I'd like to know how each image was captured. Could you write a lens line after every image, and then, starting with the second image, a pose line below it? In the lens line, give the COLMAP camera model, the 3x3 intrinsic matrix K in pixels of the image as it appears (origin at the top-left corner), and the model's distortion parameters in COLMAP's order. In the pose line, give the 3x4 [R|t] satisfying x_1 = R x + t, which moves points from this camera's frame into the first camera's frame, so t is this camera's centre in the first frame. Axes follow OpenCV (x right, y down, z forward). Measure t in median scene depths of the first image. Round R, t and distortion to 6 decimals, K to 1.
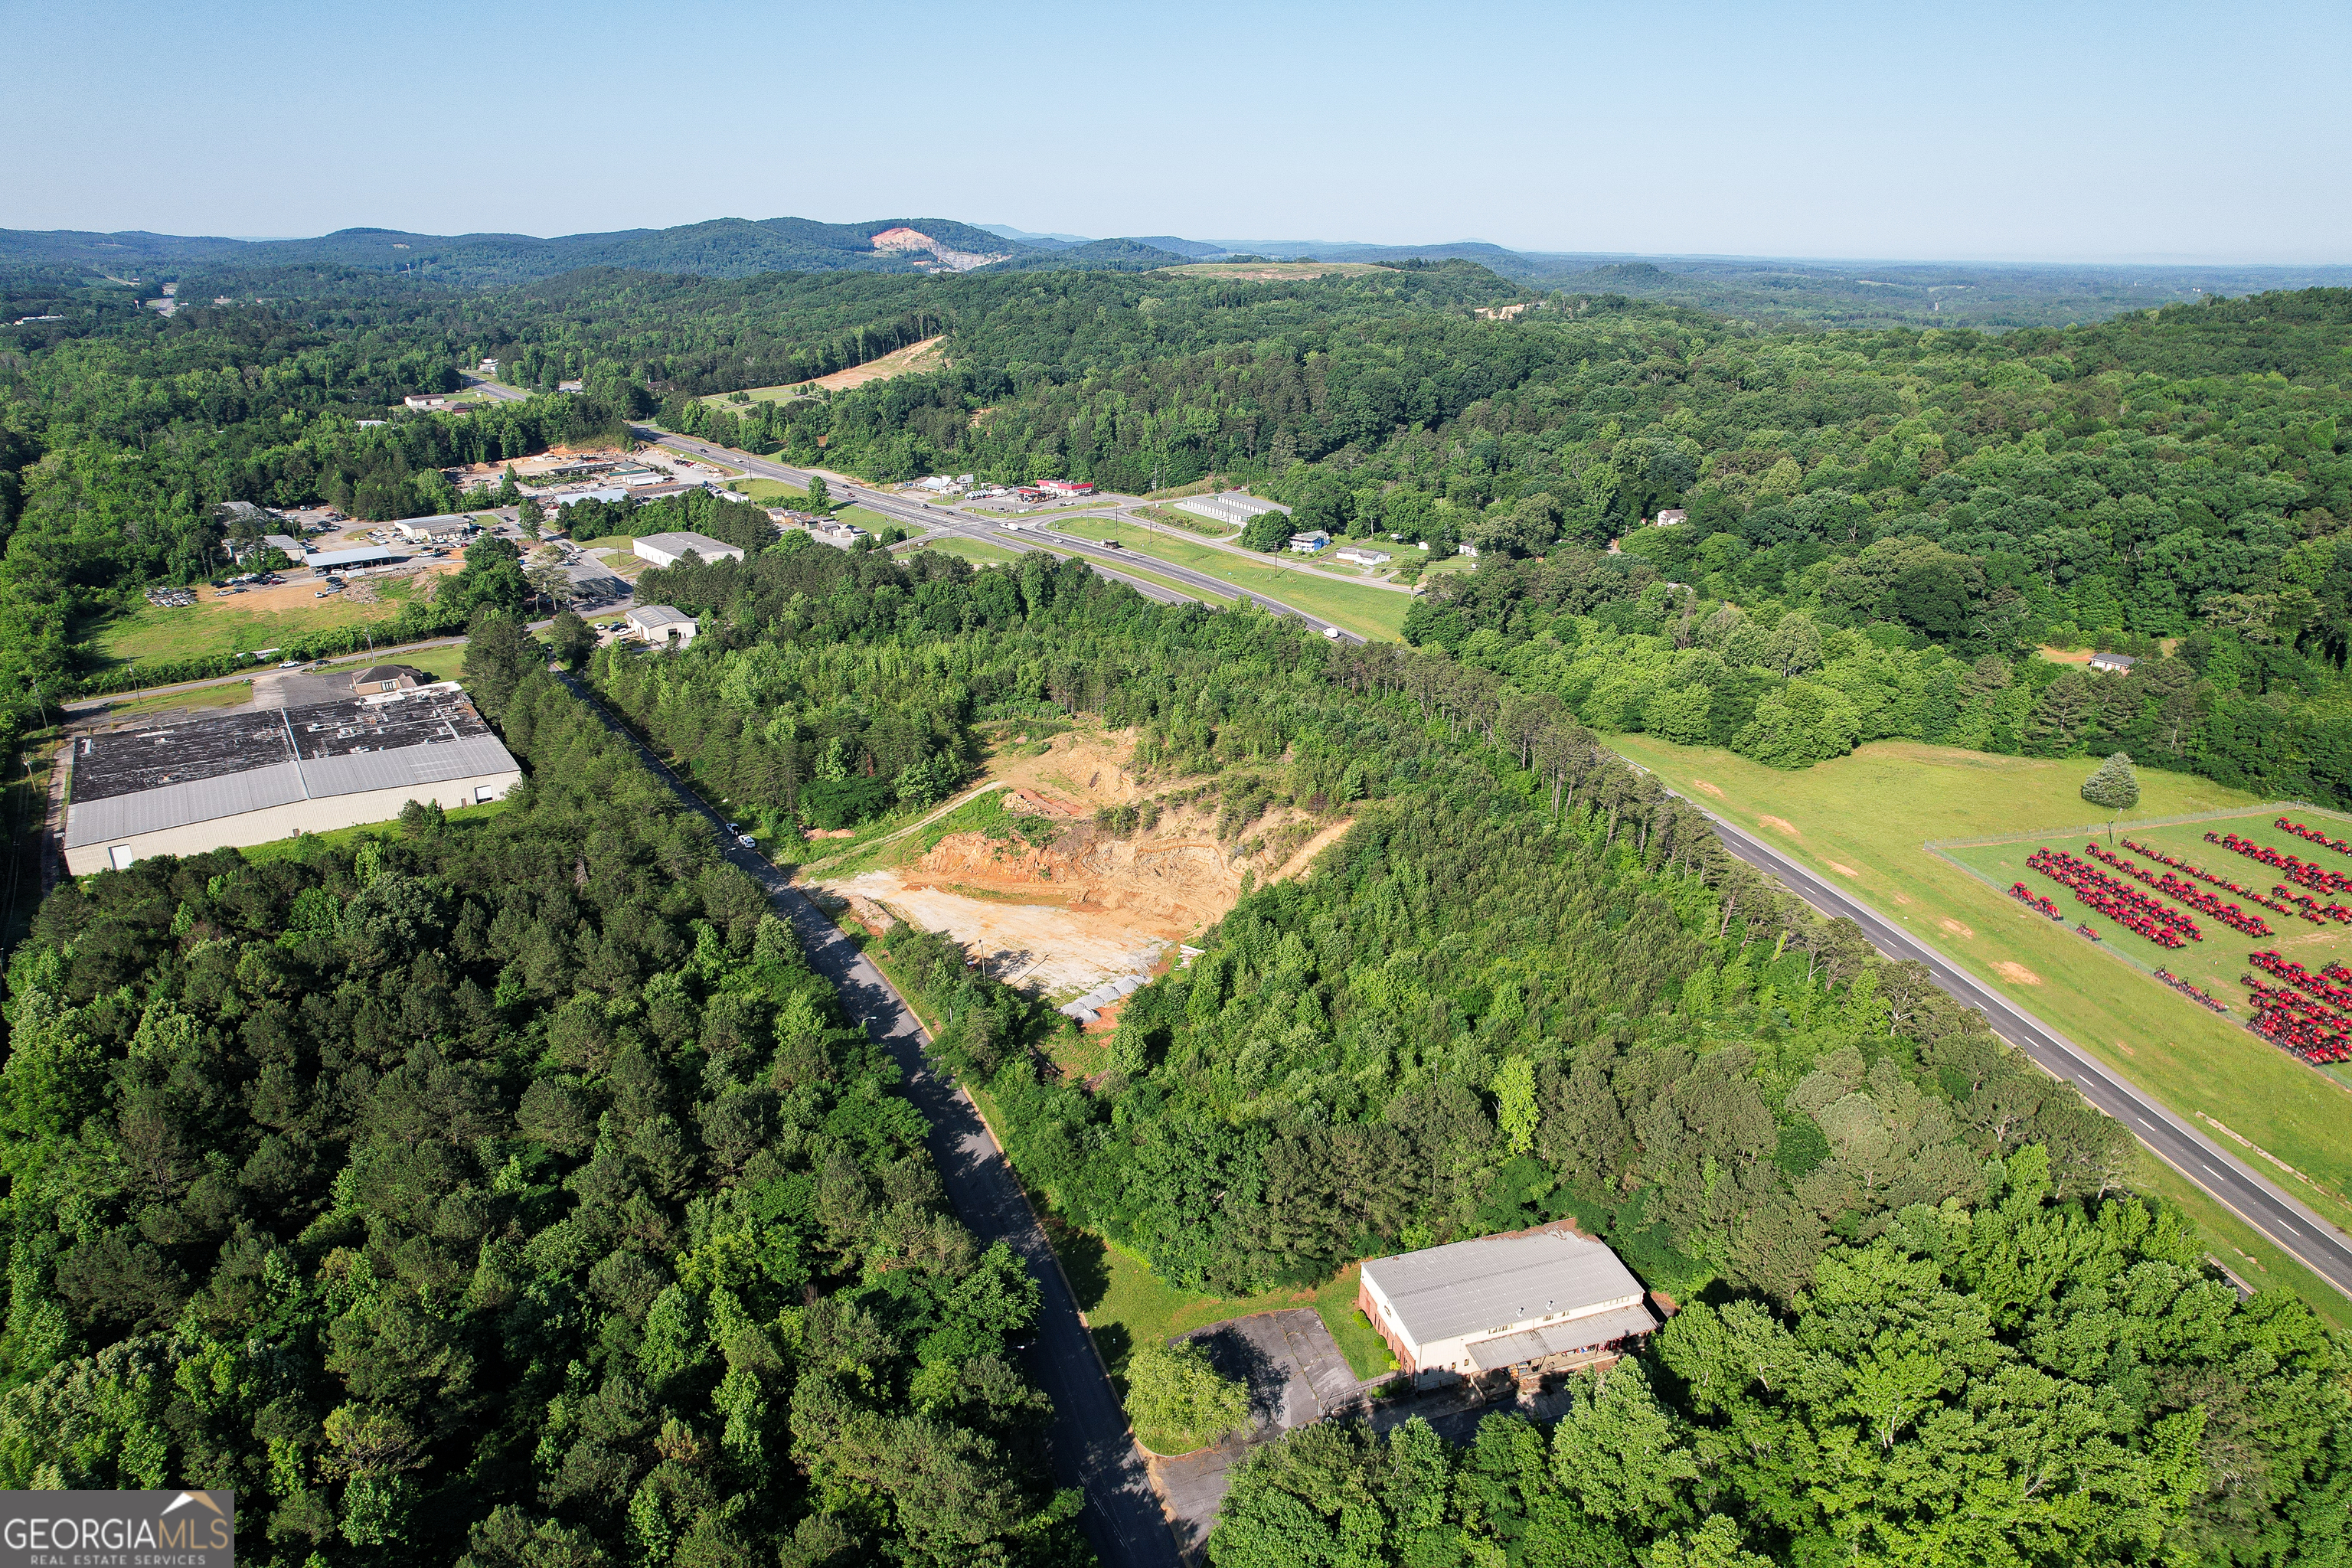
lens RADIAL K [[1507.6, 0, 1176.0], [0, 1507.6, 784.0], [0, 0, 1]] dist [-0.080175, 0.073772]
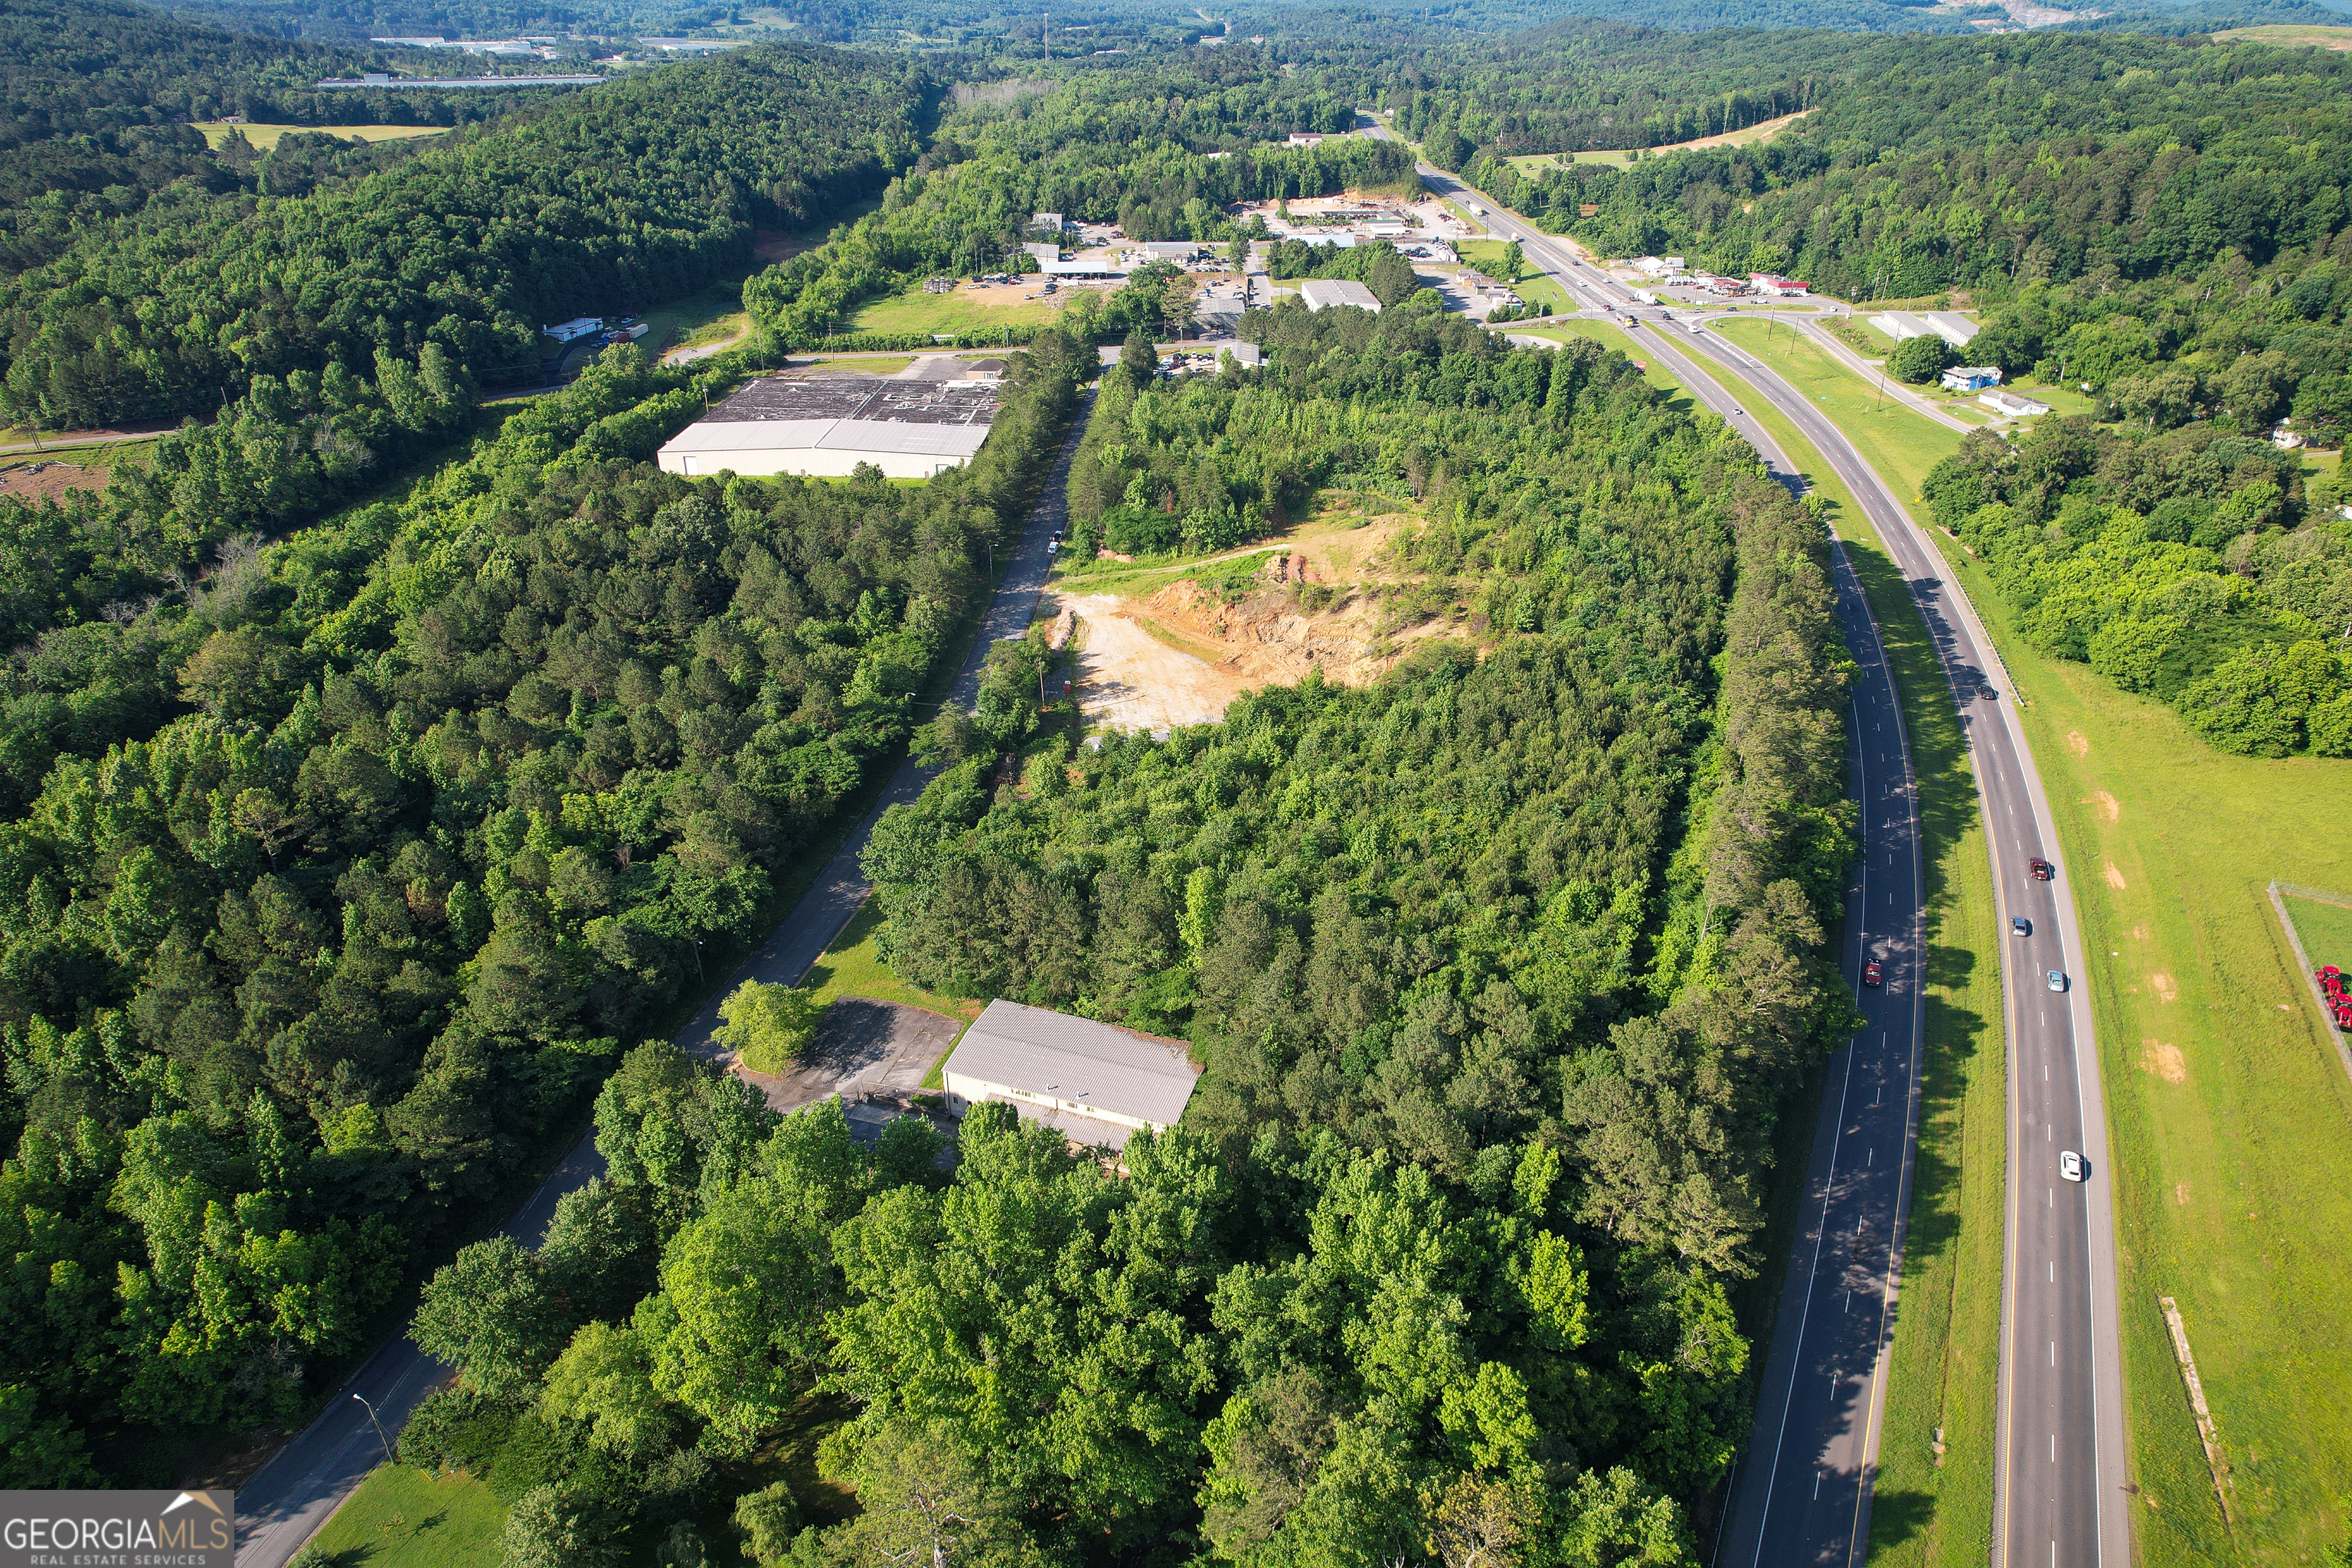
lens RADIAL K [[1521.7, 0, 1180.2], [0, 1521.7, 752.4], [0, 0, 1]] dist [-0.082826, 0.078620]
pose [[0.801104, 0.272834, -0.532723, 0.292755], [-0.205870, 0.961359, 0.182773, -0.027708], [0.562005, -0.036749, 0.826317, 0.072878]]
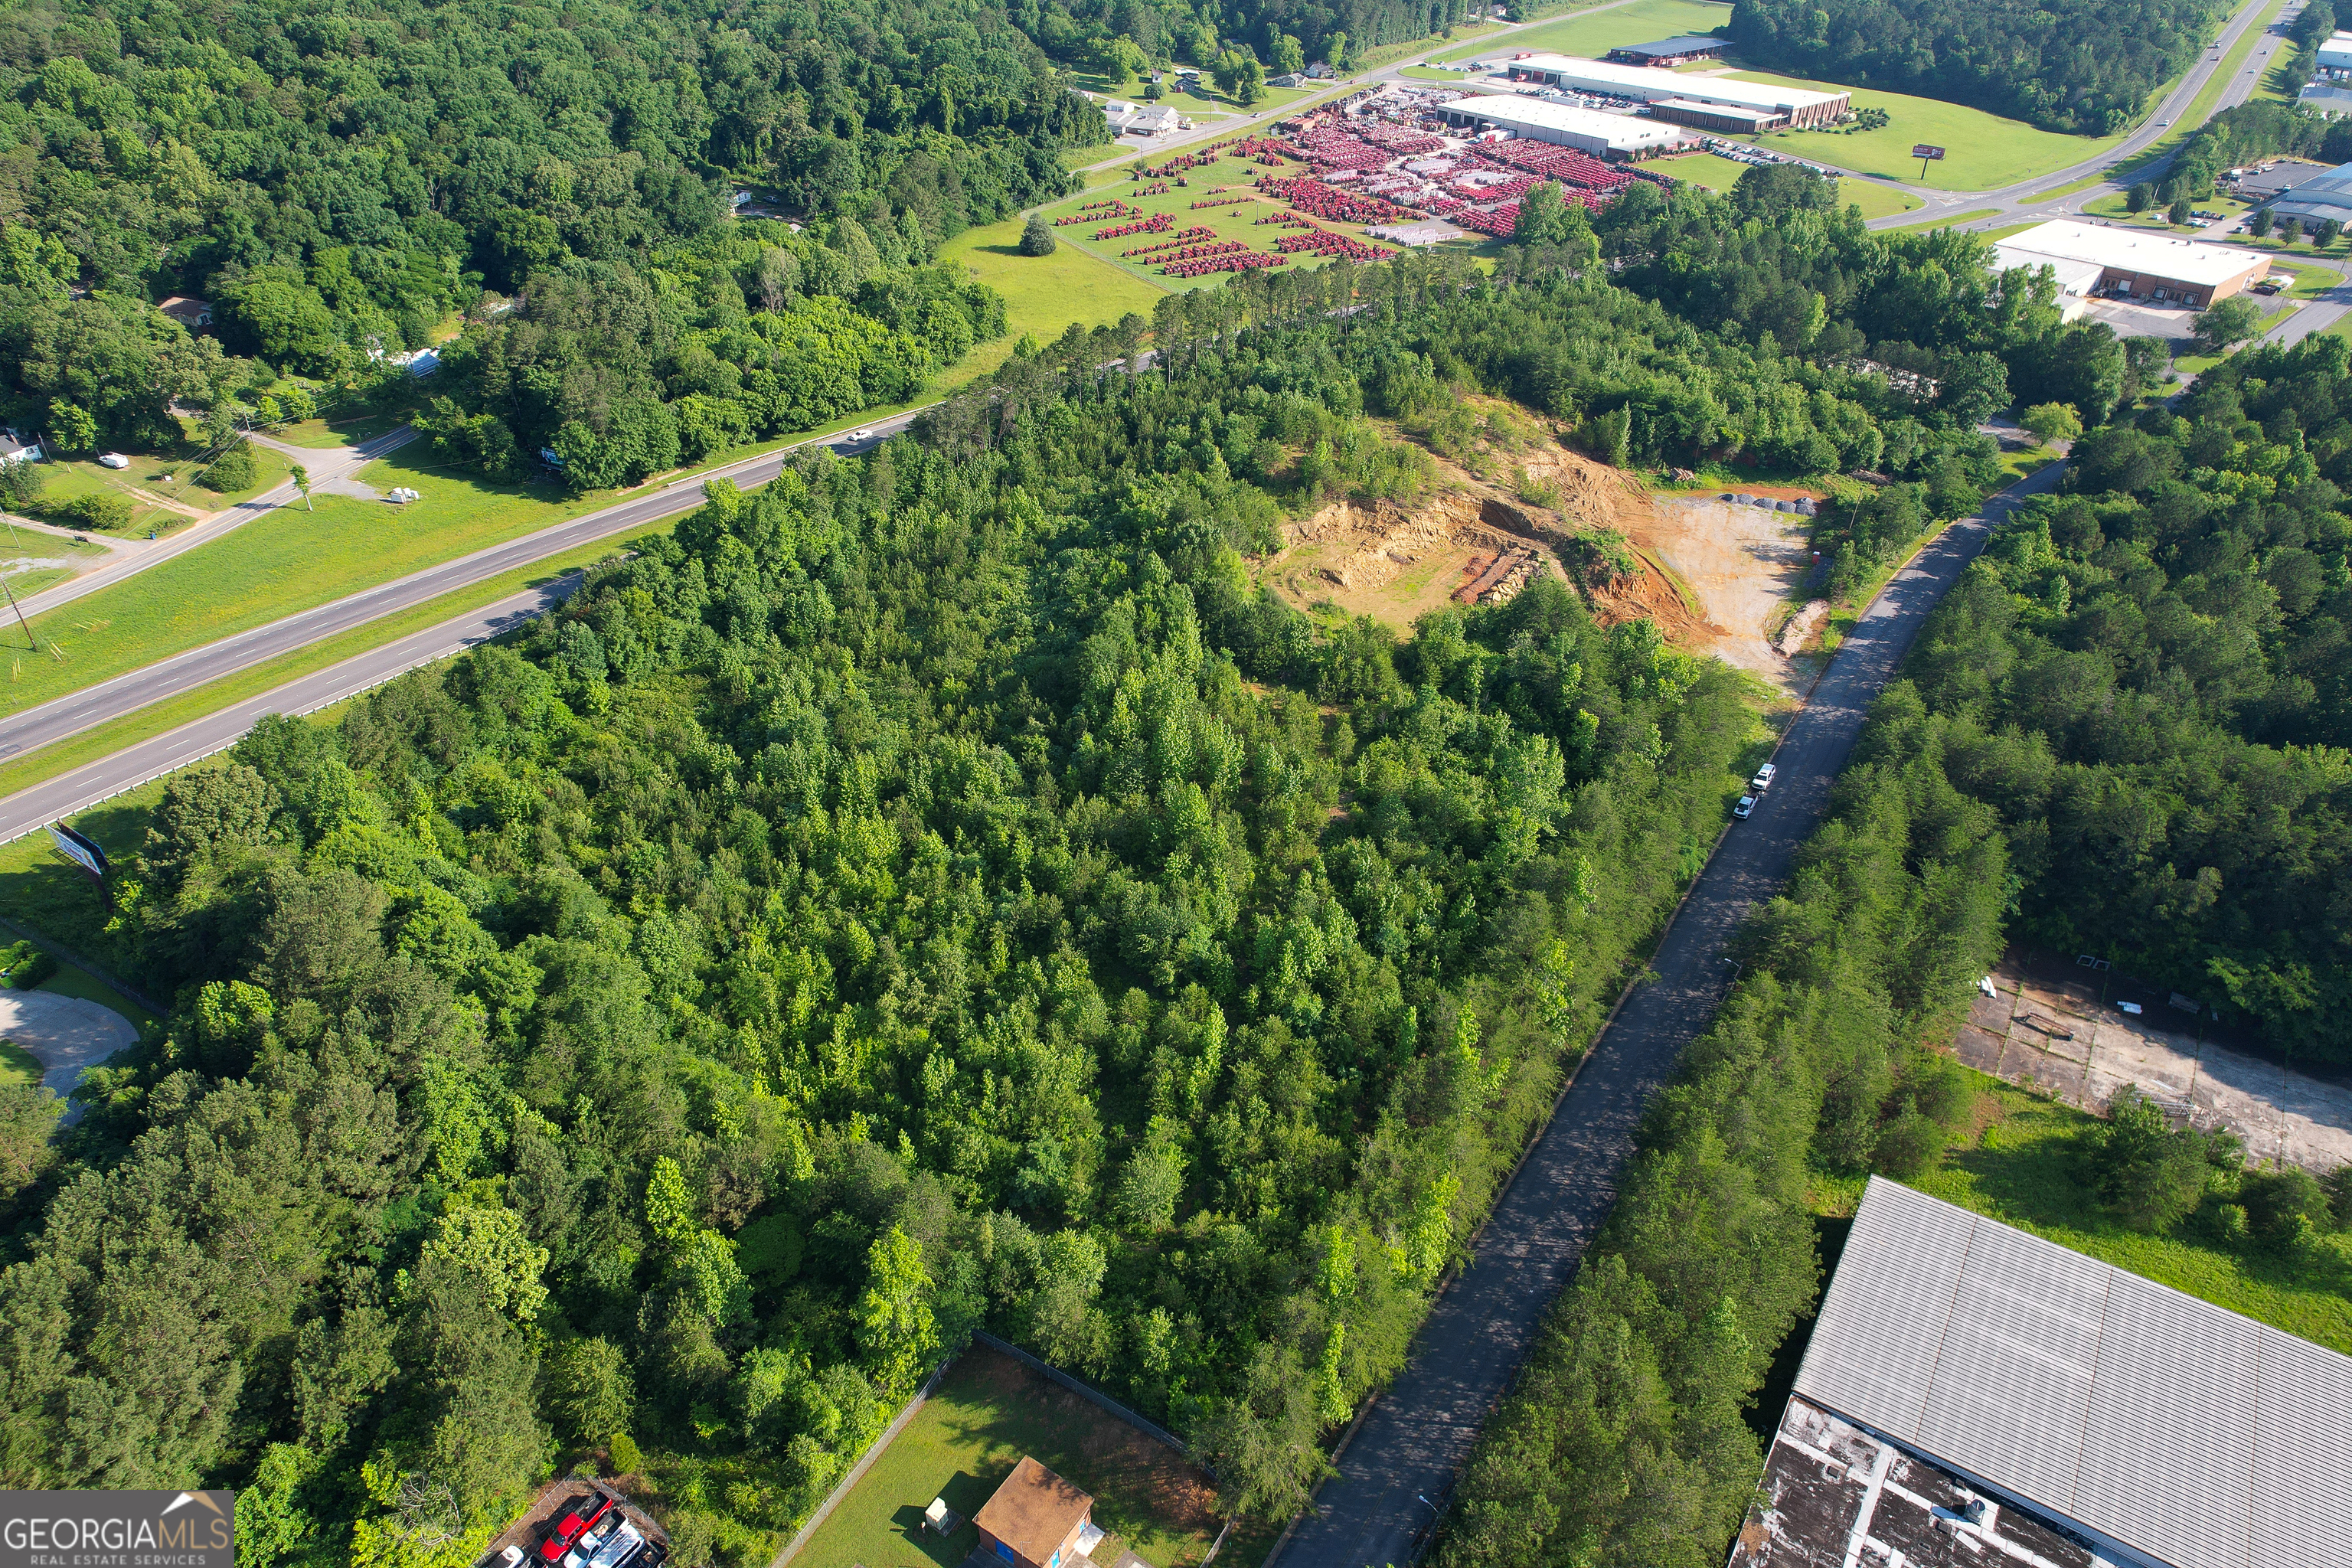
lens RADIAL K [[1521.7, 0, 1180.2], [0, 1521.7, 752.4], [0, 0, 1]] dist [-0.082826, 0.078620]
pose [[-0.378909, -0.506794, 0.774331, -0.480409], [0.316028, 0.715562, 0.622975, -0.326838], [-0.869801, 0.480761, -0.110971, 0.874697]]
